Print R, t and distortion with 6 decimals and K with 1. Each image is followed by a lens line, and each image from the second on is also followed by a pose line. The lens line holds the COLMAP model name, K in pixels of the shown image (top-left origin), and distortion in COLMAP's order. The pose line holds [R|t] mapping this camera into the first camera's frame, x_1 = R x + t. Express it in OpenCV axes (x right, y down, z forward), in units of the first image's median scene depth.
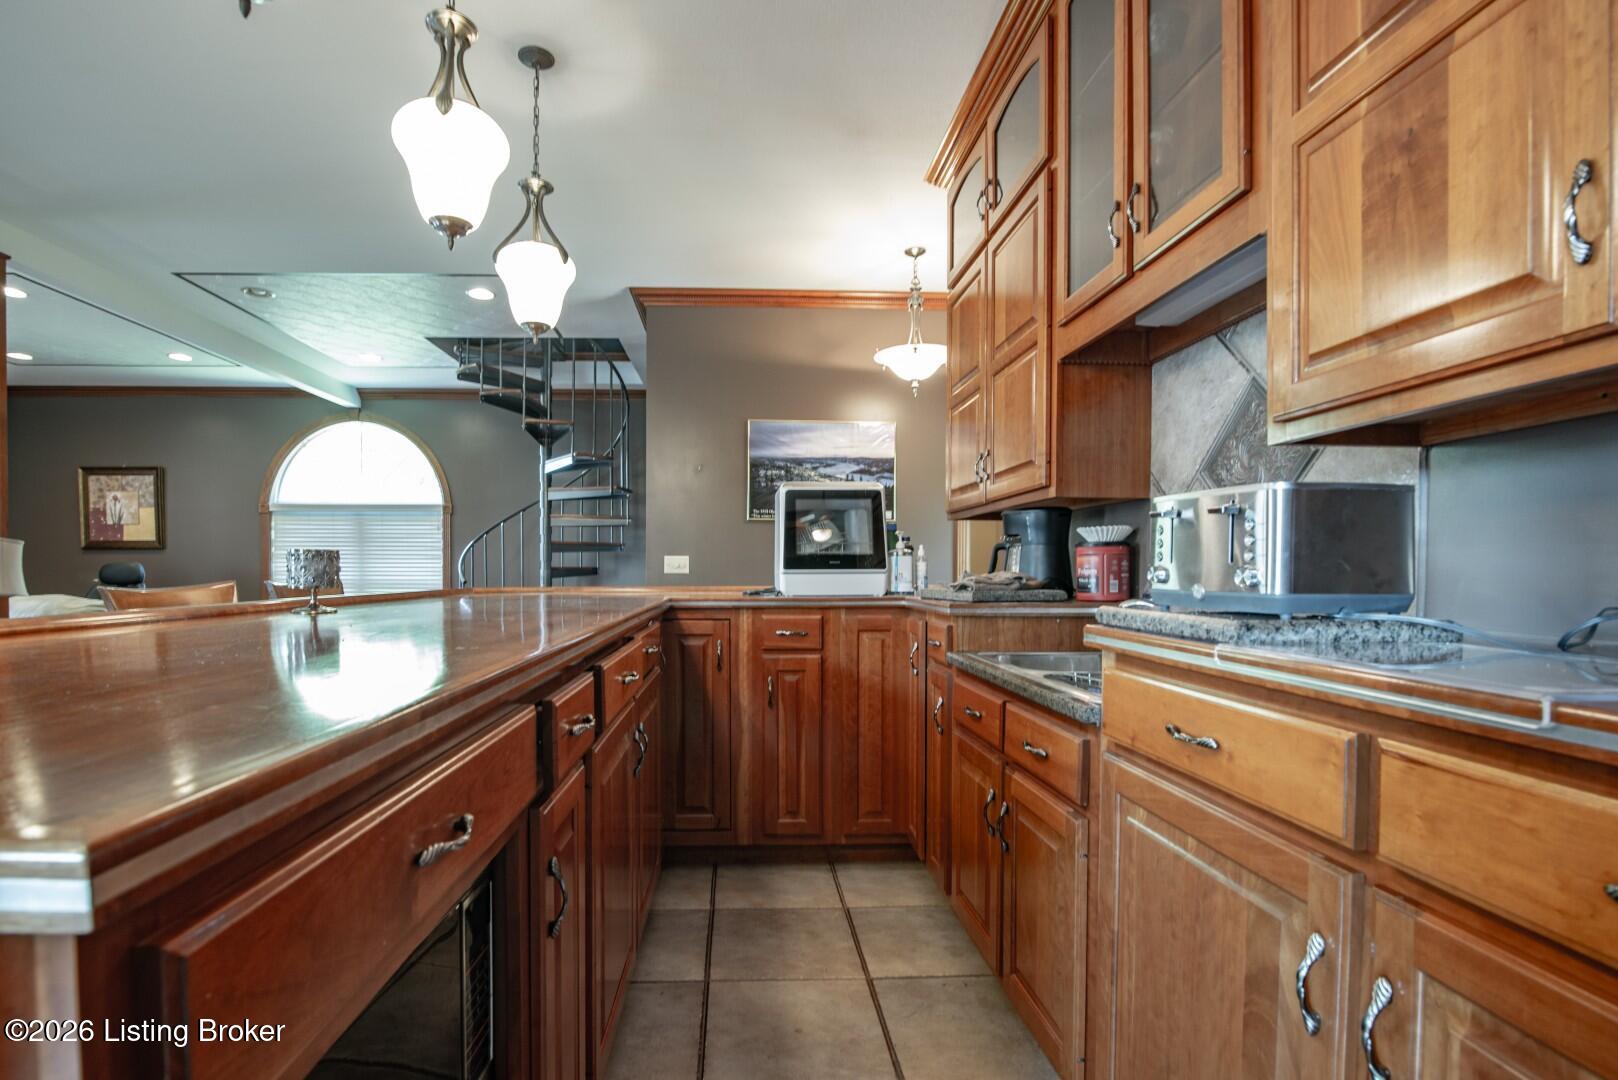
lens RADIAL K [[744.9, 0, 763.7], [0, 744.9, 578.9], [0, 0, 1]] dist [-0.021566, 0.002228]
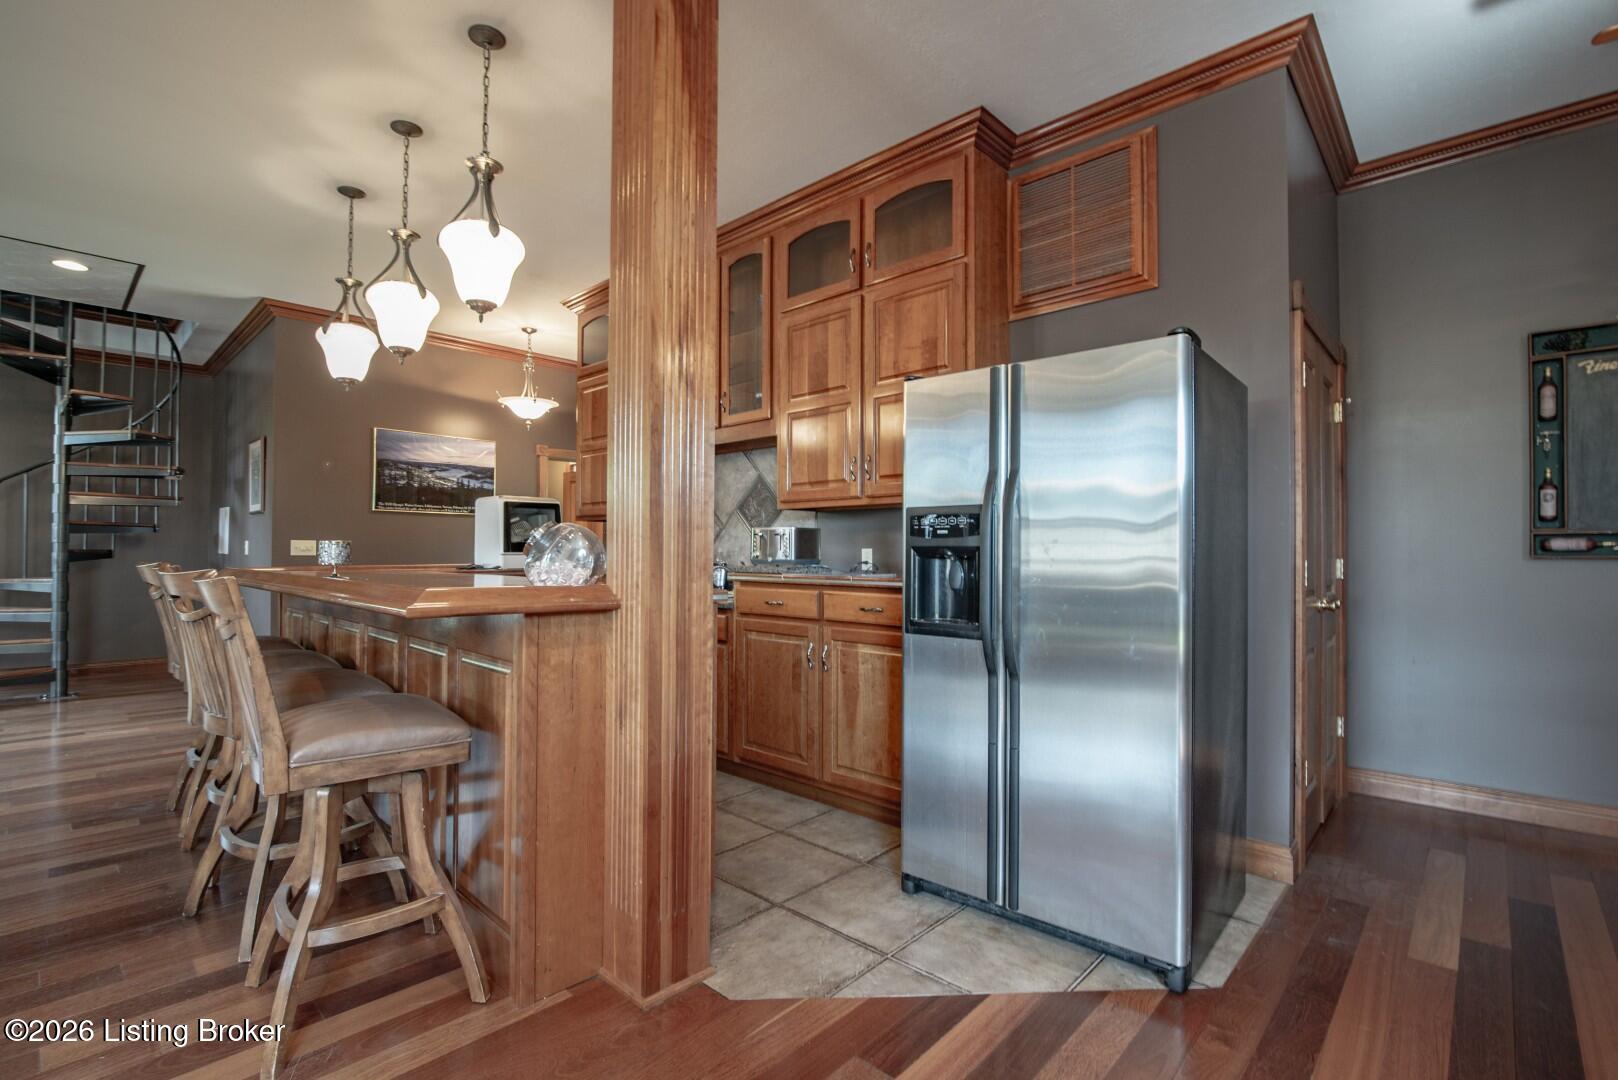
lens RADIAL K [[744.9, 0, 798.8], [0, 744.9, 539.1], [0, 0, 1]] dist [-0.021566, 0.002228]
pose [[0.704805, 0.008291, 0.709352, -0.291104], [0.010793, 0.999691, -0.022408, 0.000562], [-0.709319, 0.023450, 0.704498, -0.244471]]
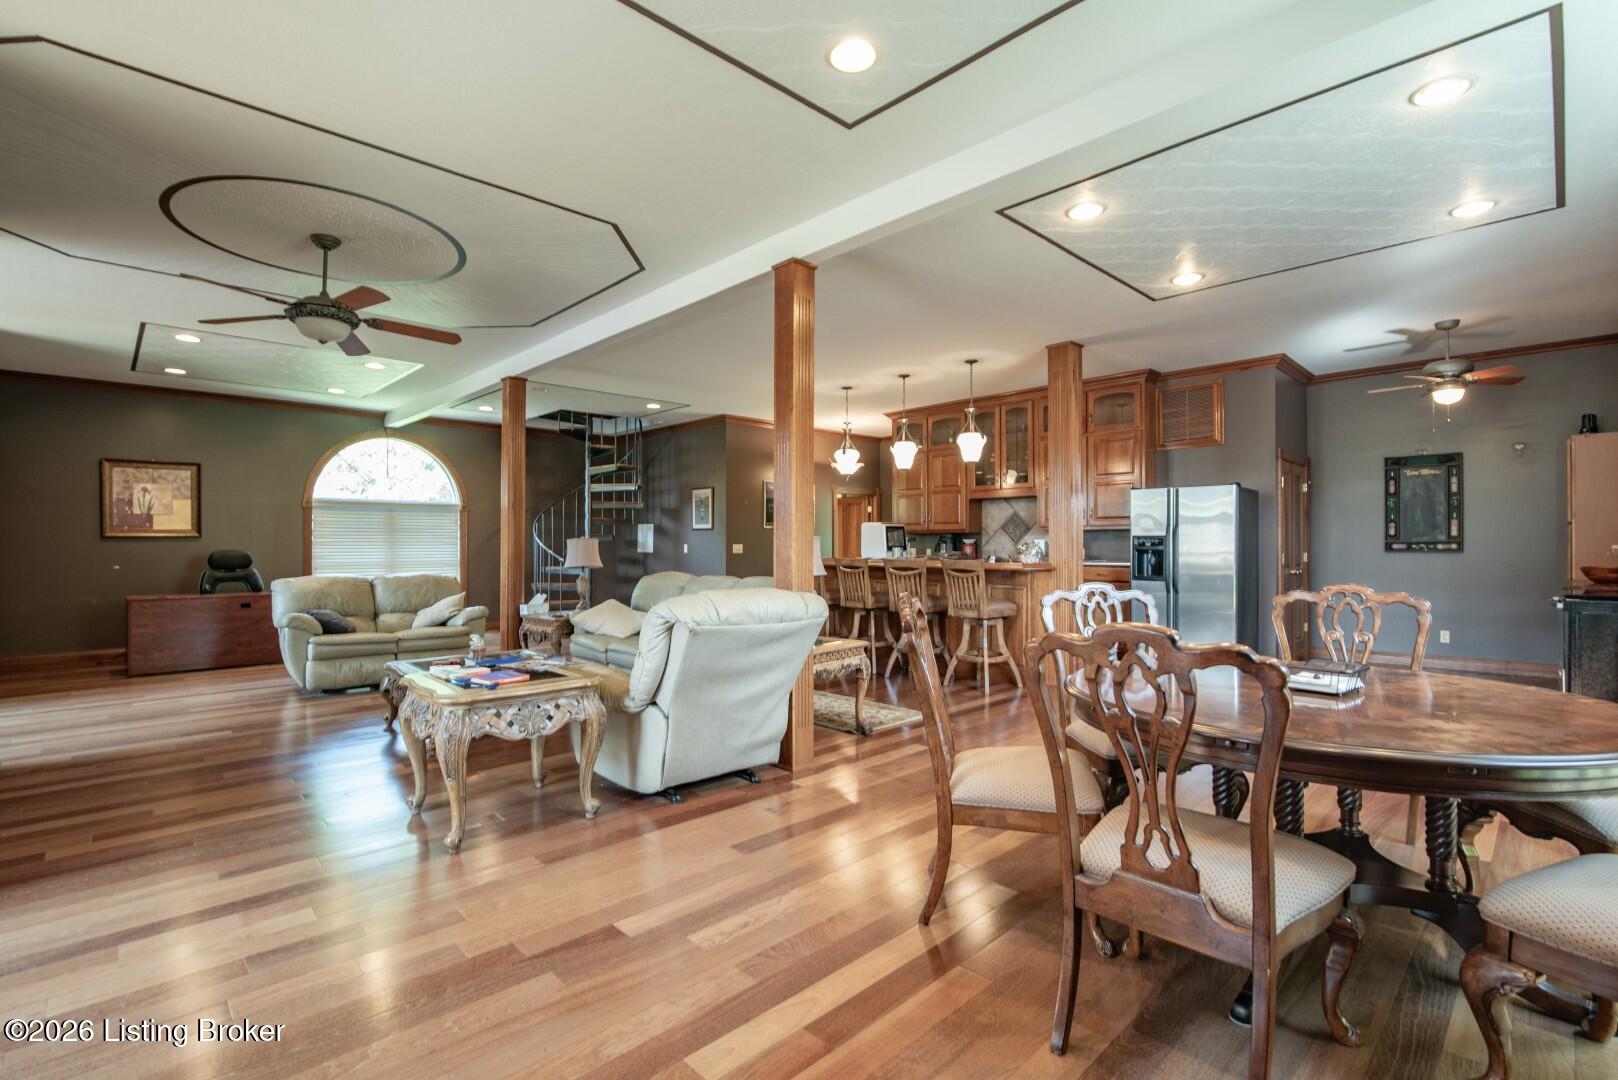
lens RADIAL K [[744.9, 0, 794.9], [0, 744.9, 542.2], [0, 0, 1]] dist [-0.021566, 0.002228]
pose [[0.744925, -0.005306, 0.667127, -1.019339], [0.015508, 0.999836, -0.009365, -0.010991], [-0.666968, 0.017322, 0.744885, -0.474005]]
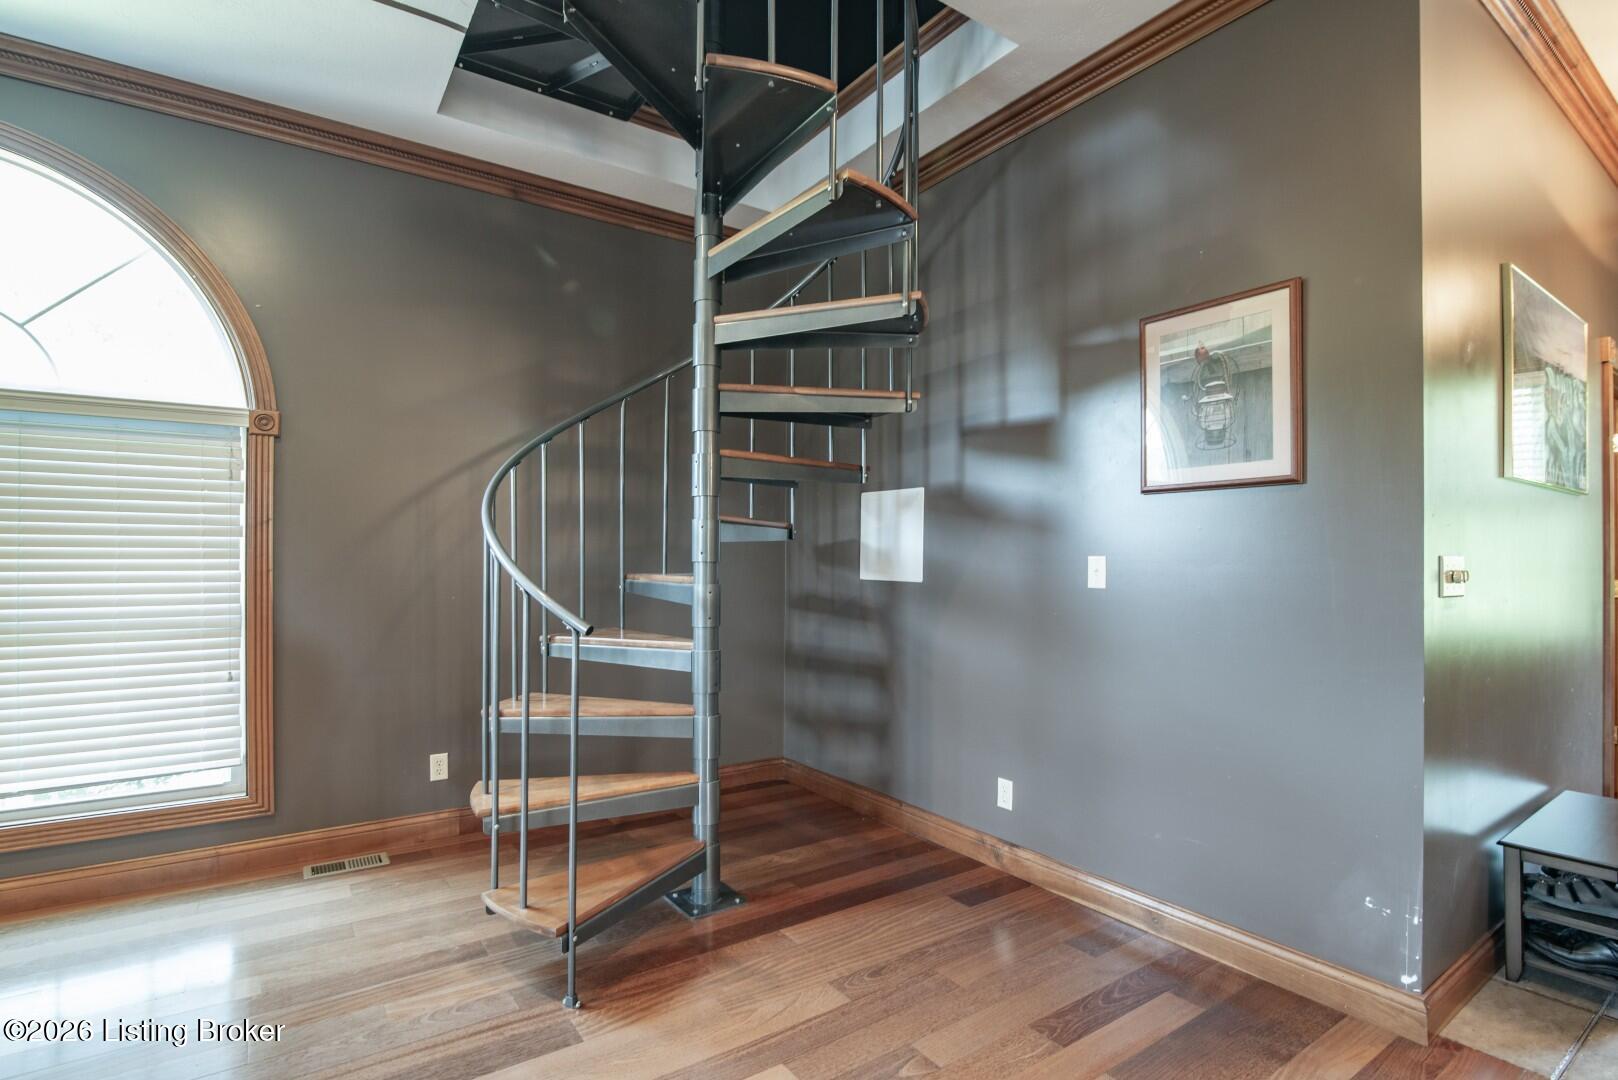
lens RADIAL K [[744.9, 0, 816.4], [0, 744.9, 563.2], [0, 0, 1]] dist [-0.021566, 0.002228]
pose [[0.822499, -0.012670, 0.568625, -0.474596], [0.015615, 0.999878, -0.000308, -0.022770], [-0.568552, 0.009132, 0.822597, 0.628119]]
